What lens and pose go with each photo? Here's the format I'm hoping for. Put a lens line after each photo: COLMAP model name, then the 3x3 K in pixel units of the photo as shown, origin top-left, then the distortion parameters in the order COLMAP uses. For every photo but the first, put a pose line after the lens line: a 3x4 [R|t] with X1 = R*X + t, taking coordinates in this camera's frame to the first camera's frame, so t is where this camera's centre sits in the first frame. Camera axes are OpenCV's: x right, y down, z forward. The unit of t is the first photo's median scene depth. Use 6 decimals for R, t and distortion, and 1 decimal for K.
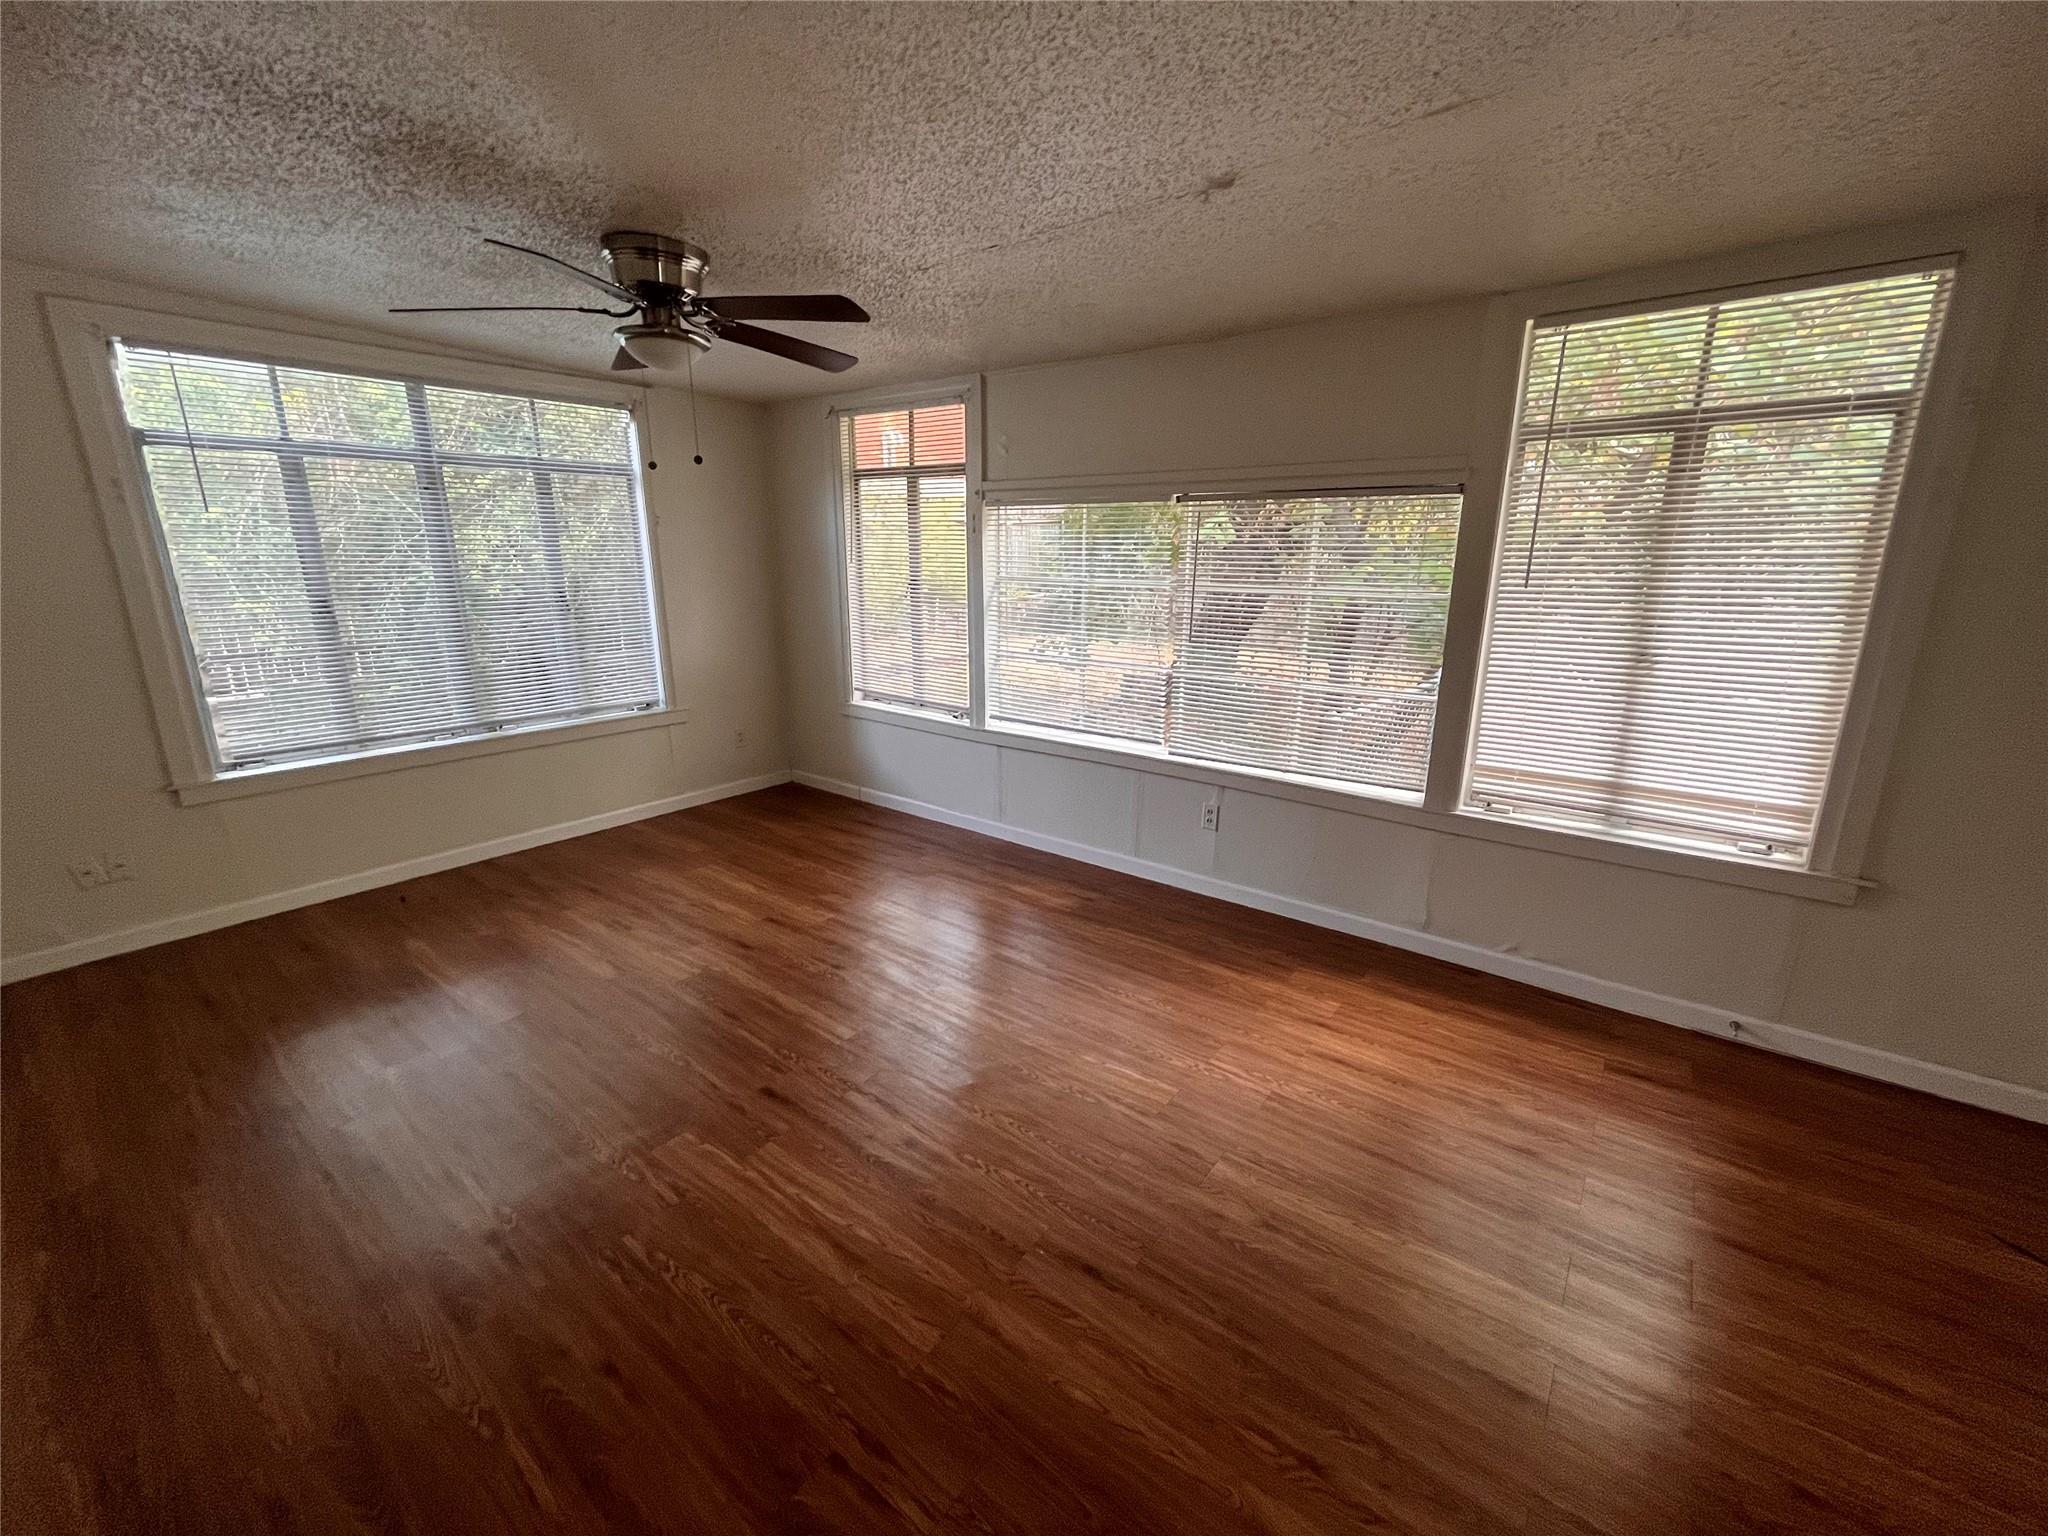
lens RADIAL K [[839.5, 0, 1019.4], [0, 839.5, 765.5], [0, 0, 1]] dist [-0.002874, 0.000037]
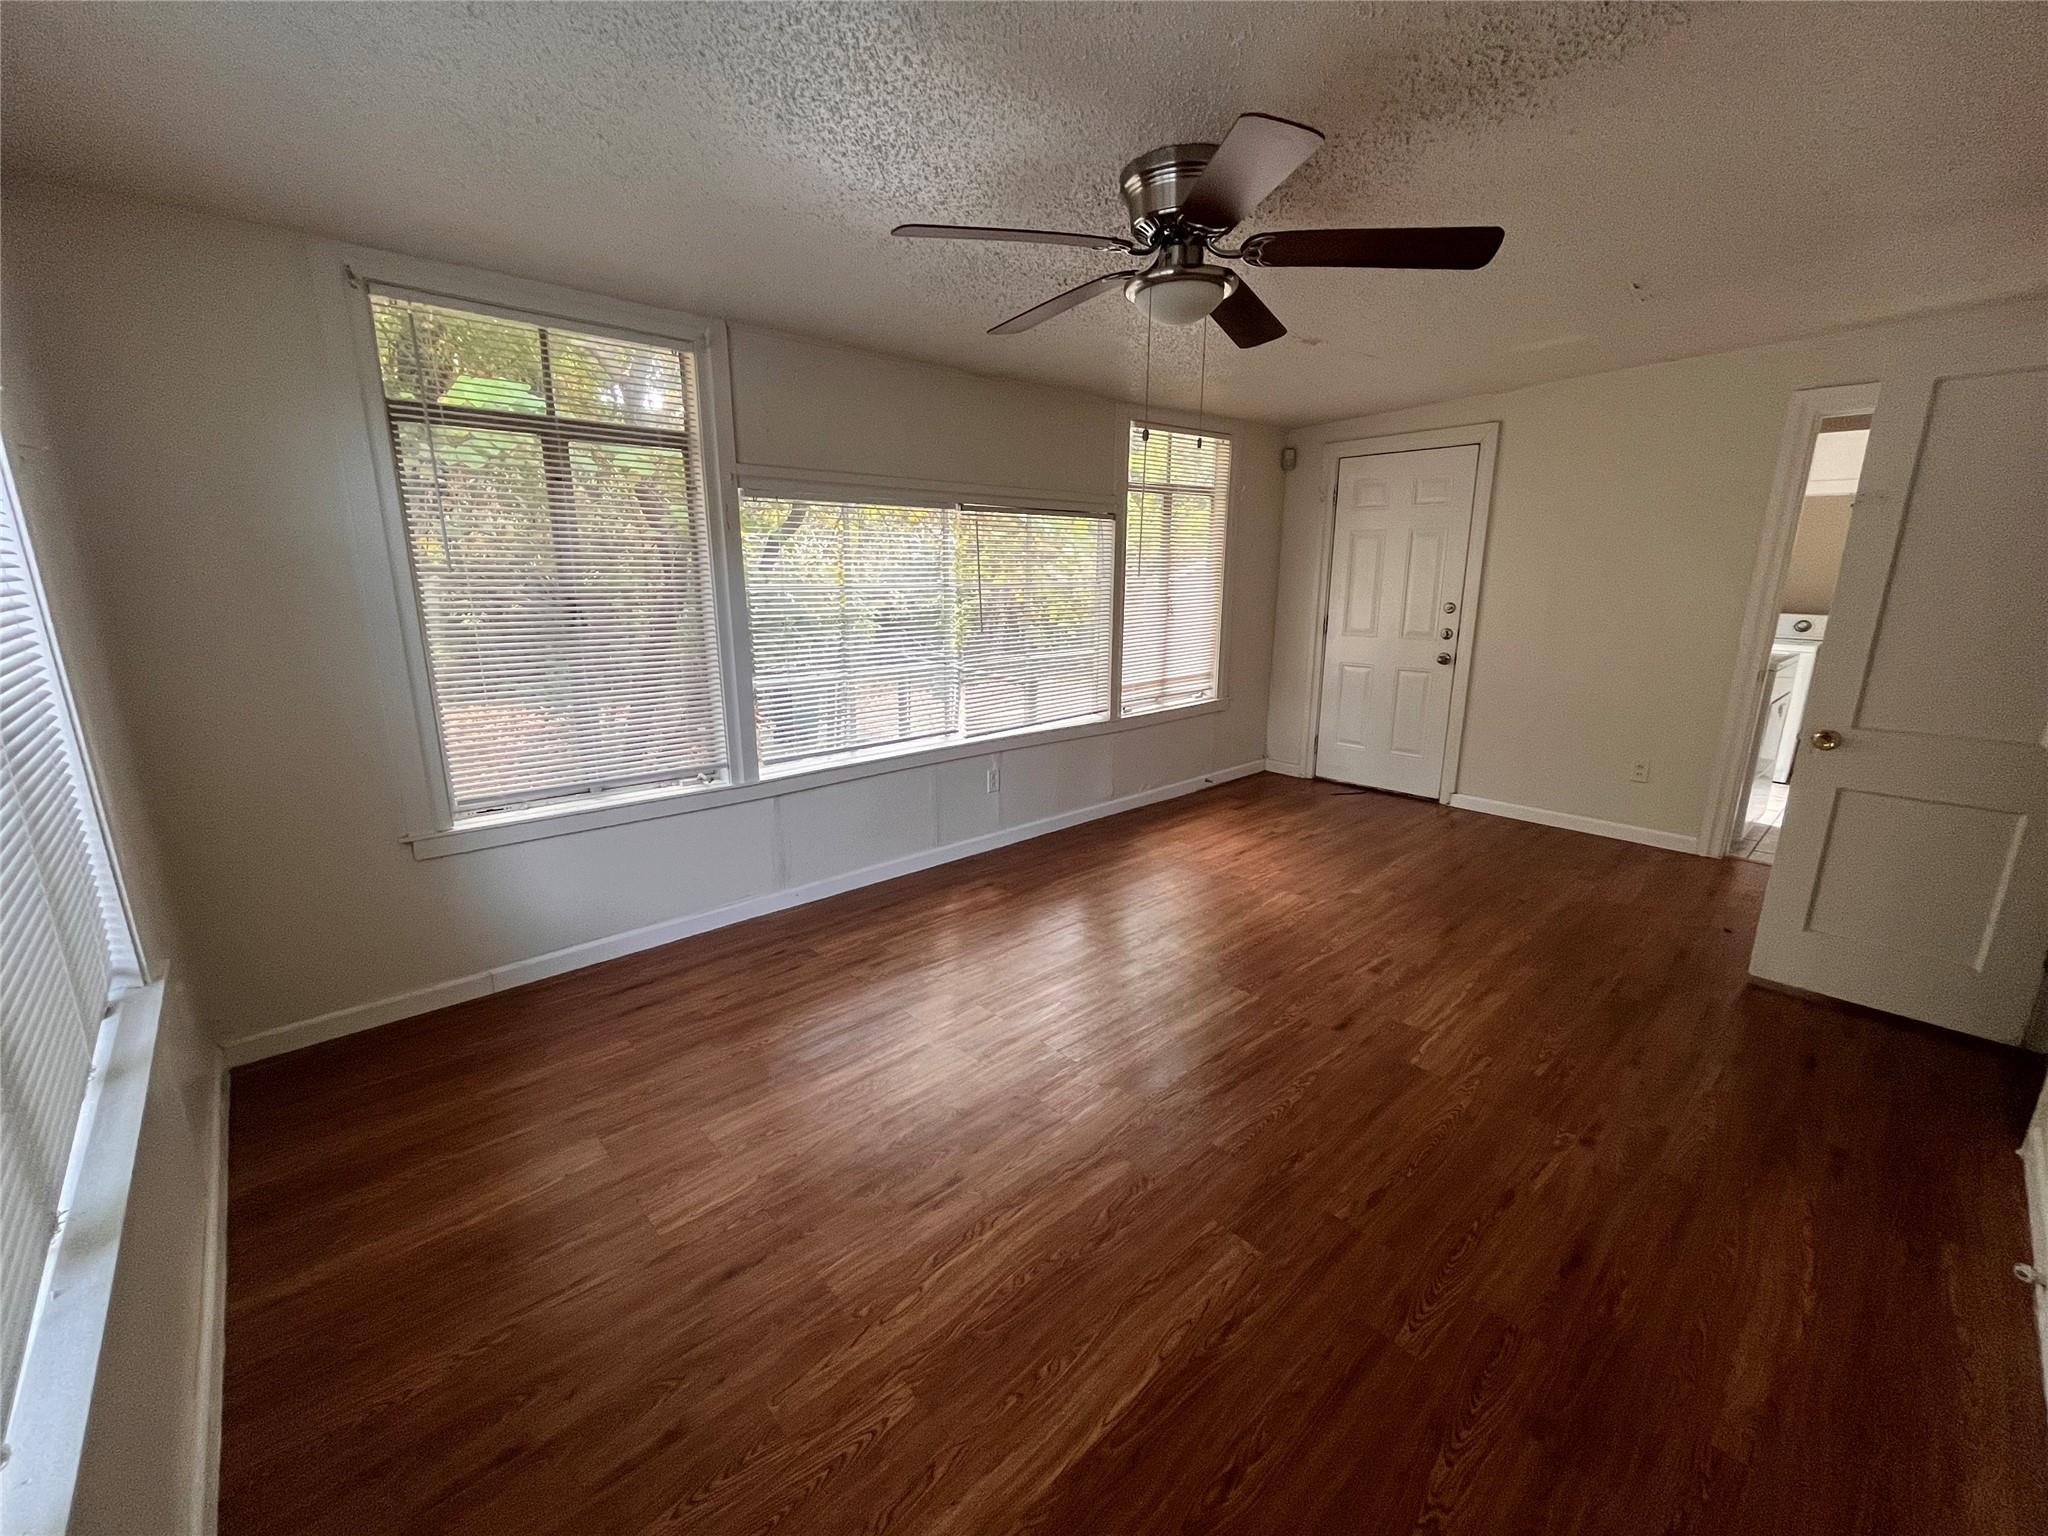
lens RADIAL K [[839.5, 0, 1019.4], [0, 839.5, 765.5], [0, 0, 1]] dist [-0.002874, 0.000037]
pose [[0.163383, -0.232895, 0.958679, -1.110015], [0.246539, 0.950544, 0.188902, -0.215322], [-0.955261, 0.205489, 0.212721, 0.890111]]
